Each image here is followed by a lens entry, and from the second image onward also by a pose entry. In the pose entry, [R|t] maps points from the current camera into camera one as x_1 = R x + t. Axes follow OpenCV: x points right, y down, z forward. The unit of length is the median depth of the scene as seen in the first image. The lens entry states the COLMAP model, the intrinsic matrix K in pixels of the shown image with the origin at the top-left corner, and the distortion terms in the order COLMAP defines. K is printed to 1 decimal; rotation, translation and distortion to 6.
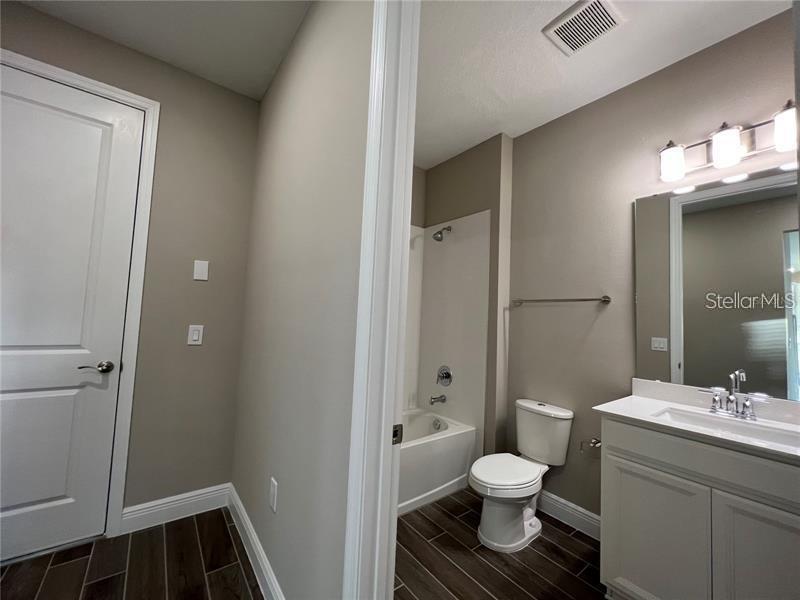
lens RADIAL K [[321.4, 0, 400.0], [0, 321.4, 300.0], [0, 0, 1]] dist [-0.003336, 0.000141]
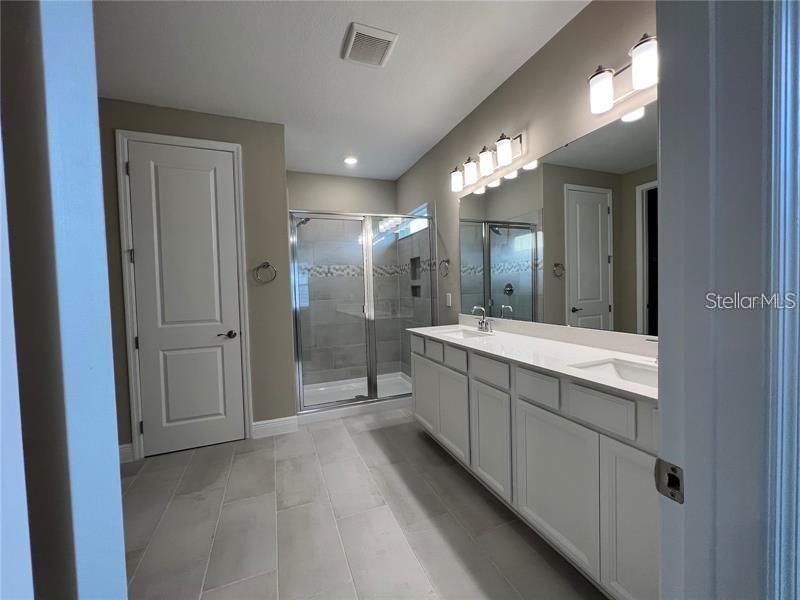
lens RADIAL K [[321.4, 0, 400.0], [0, 321.4, 300.0], [0, 0, 1]] dist [-0.003336, 0.000141]
pose [[0.948890, -0.075638, -0.306409, 0.945559], [0.104357, 0.991442, 0.078434, 0.017675], [0.297854, -0.106401, 0.948663, -0.599219]]
